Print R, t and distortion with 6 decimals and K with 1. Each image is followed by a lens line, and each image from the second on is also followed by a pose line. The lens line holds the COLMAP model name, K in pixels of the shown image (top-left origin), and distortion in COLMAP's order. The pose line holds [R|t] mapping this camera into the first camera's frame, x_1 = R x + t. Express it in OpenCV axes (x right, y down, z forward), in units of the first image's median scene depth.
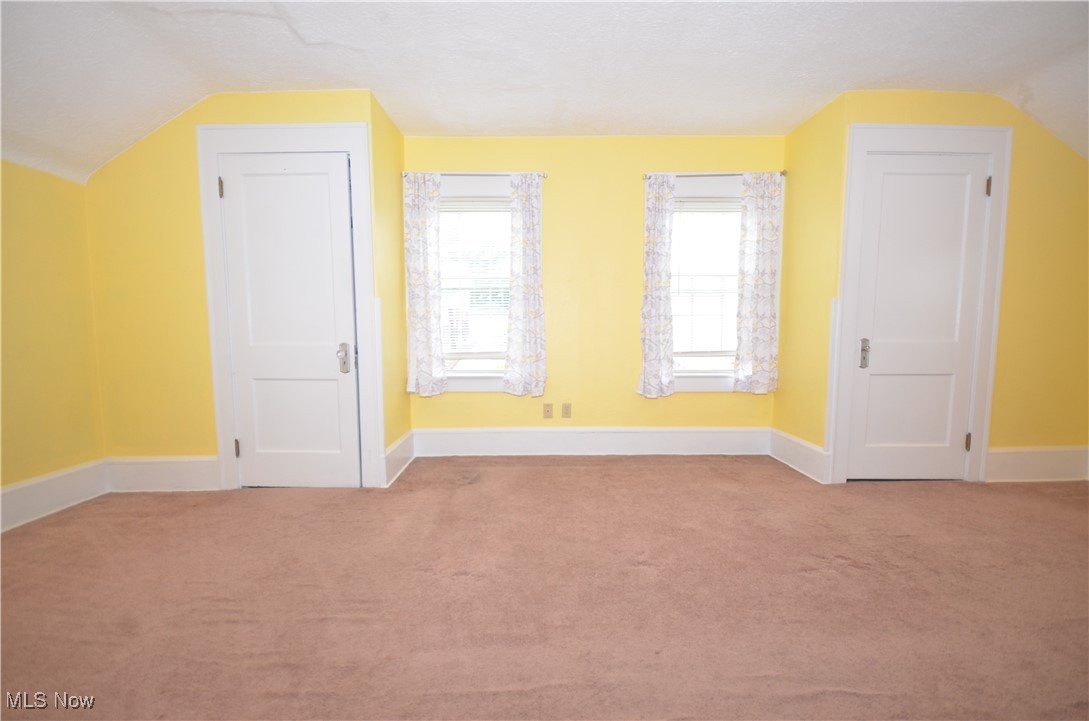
lens RADIAL K [[487.4, 0, 598.6], [0, 487.4, 375.2], [0, 0, 1]] dist [0.000690, 0.000250]
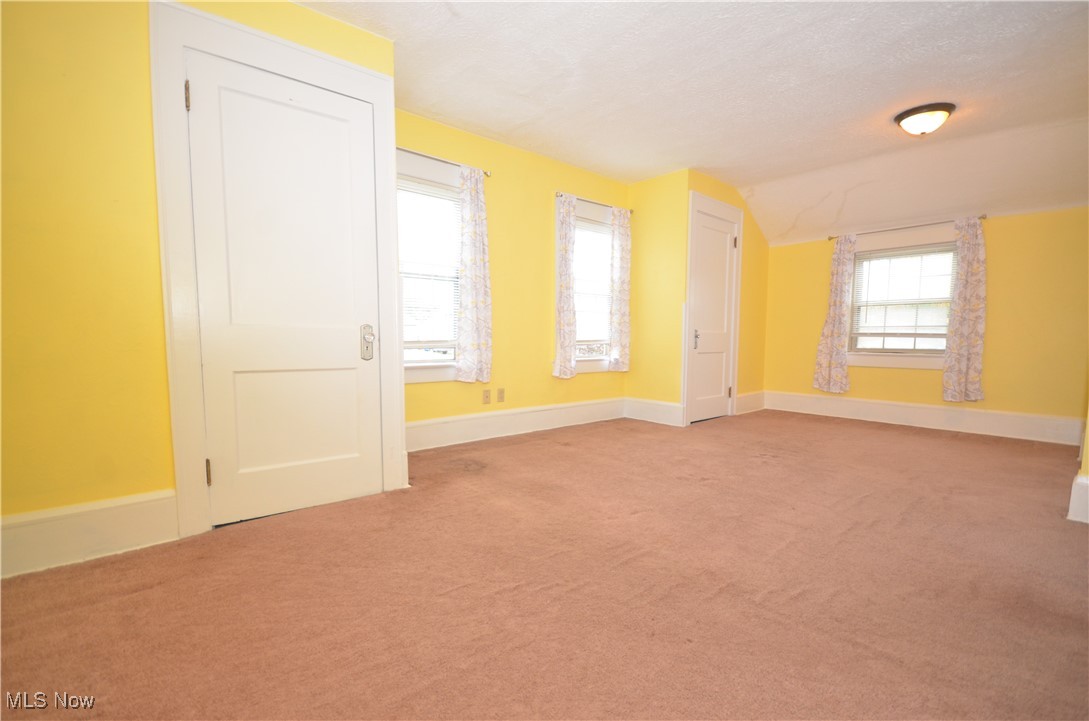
lens RADIAL K [[470.1, 0, 547.4], [0, 470.1, 375.6], [0, 0, 1]] dist [0.003085, -0.010959]
pose [[0.763284, -0.048025, 0.644276, -0.687159], [0.060181, 0.998183, 0.003108, 0.033681], [-0.643255, 0.036401, 0.764787, 0.145984]]
